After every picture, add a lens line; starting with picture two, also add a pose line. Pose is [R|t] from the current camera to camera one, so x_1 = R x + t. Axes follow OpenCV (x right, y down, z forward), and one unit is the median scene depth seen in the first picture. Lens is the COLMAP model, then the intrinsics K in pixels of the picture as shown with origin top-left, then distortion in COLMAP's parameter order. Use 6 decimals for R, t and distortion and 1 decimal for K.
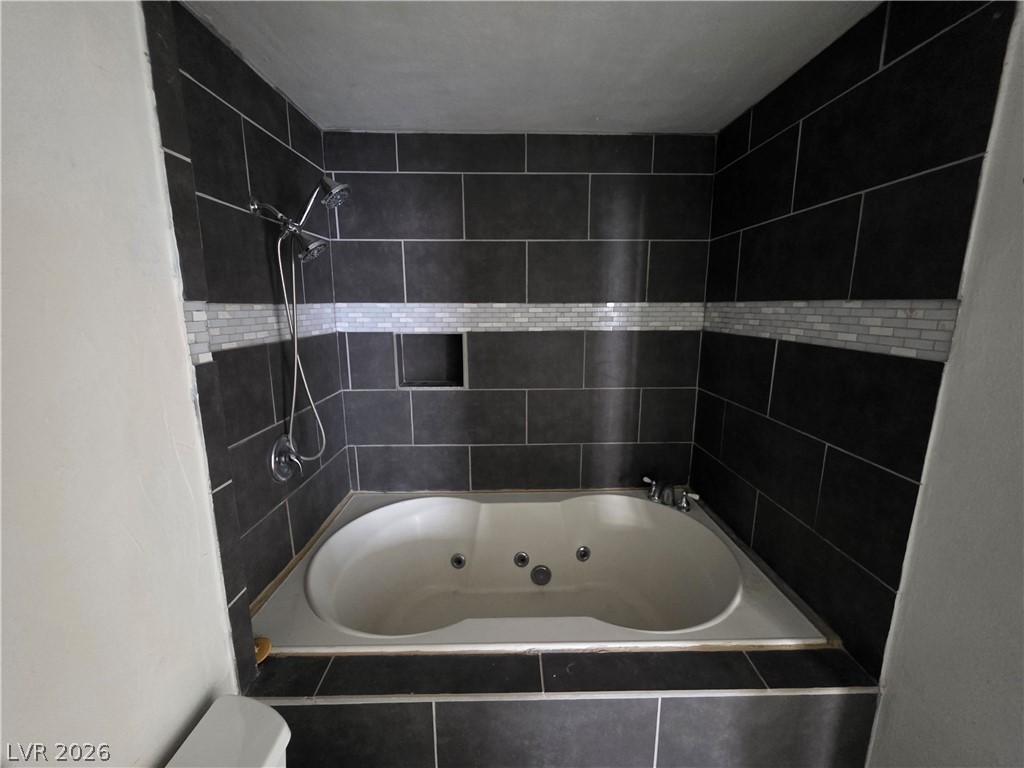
lens RADIAL K [[409.3, 0, 515.0], [0, 409.3, 381.4], [0, 0, 1]] dist [0.002634, -0.000955]
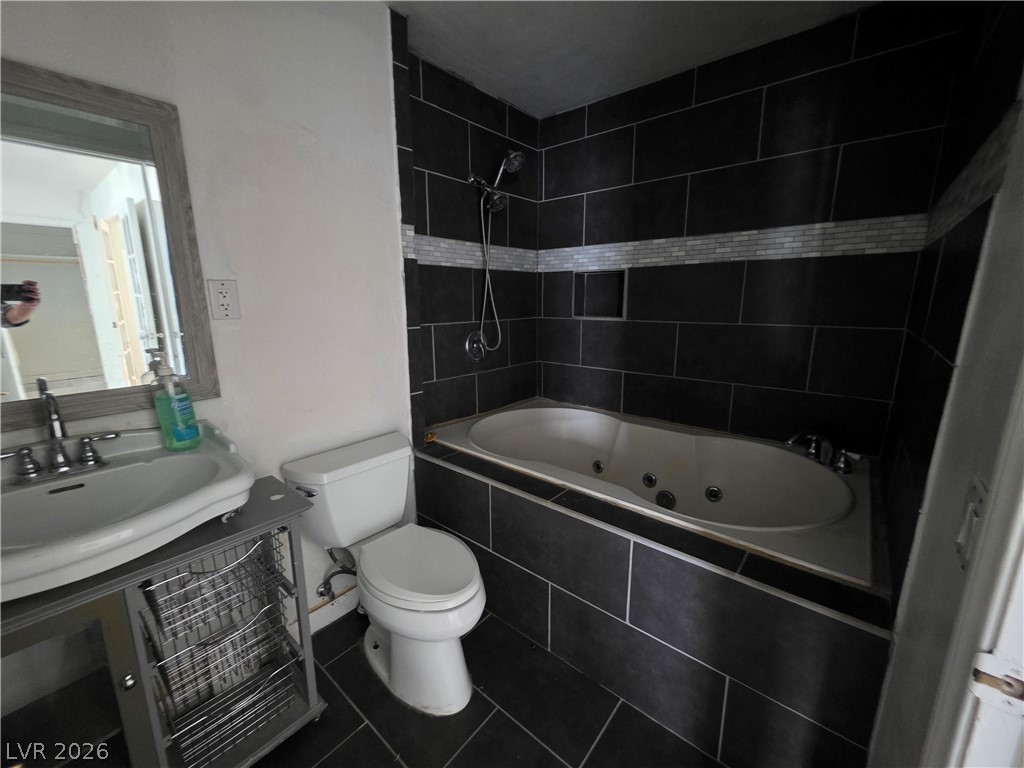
lens RADIAL K [[409.3, 0, 515.8], [0, 409.3, 382.5], [0, 0, 1]] dist [0.002634, -0.000955]
pose [[0.752915, 0.131736, -0.644798, 0.423761], [-0.119583, 0.990836, 0.062800, 0.161035], [0.647162, 0.029824, 0.761769, -0.053457]]
